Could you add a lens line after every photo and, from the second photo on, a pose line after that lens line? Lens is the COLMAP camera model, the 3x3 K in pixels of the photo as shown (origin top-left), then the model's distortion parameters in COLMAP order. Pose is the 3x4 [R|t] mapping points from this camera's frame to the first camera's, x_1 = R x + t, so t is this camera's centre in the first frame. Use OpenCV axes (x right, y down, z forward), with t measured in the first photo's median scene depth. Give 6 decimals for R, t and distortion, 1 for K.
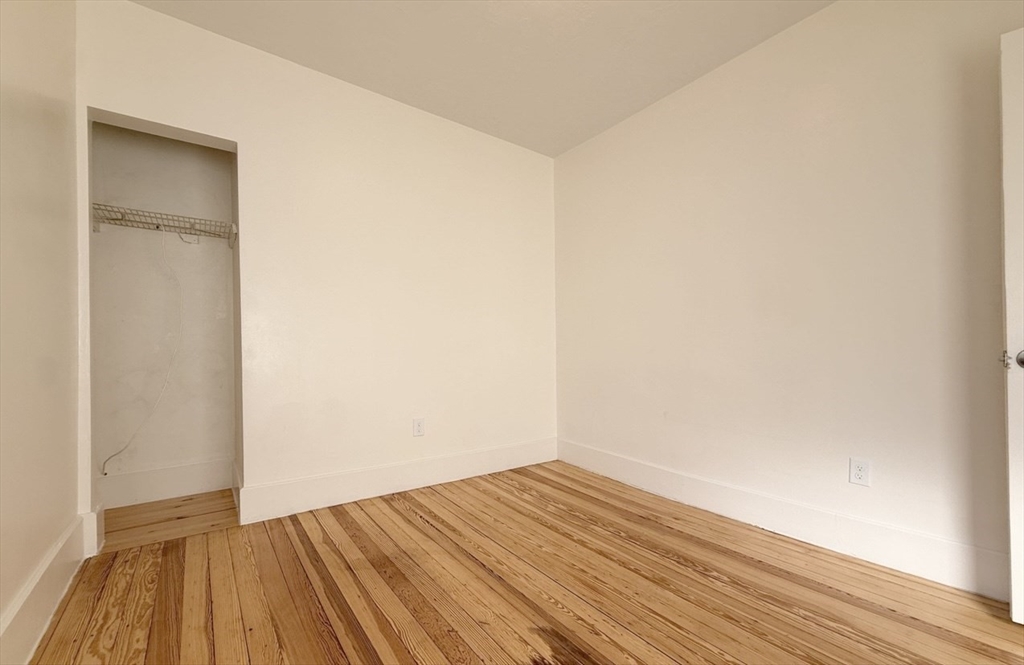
lens RADIAL K [[414.7, 0, 512.2], [0, 414.7, 369.6], [0, 0, 1]] dist [-0.001173, -0.000065]
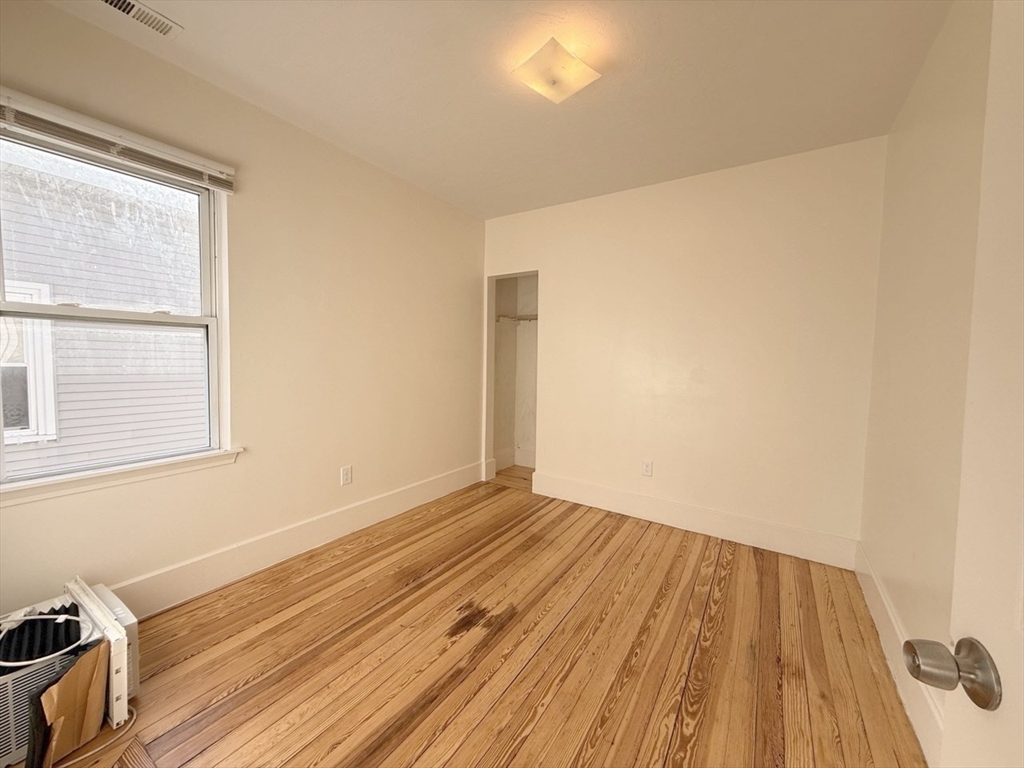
lens RADIAL K [[406.4, 0, 510.2], [0, 406.4, 383.2], [0, 0, 1]] dist [0.000883, 0.000110]
pose [[0.341439, 0.074066, -0.936981, 0.914299], [-0.072546, 0.995993, 0.052294, -0.177140], [0.937100, 0.050119, 0.345444, 0.280547]]
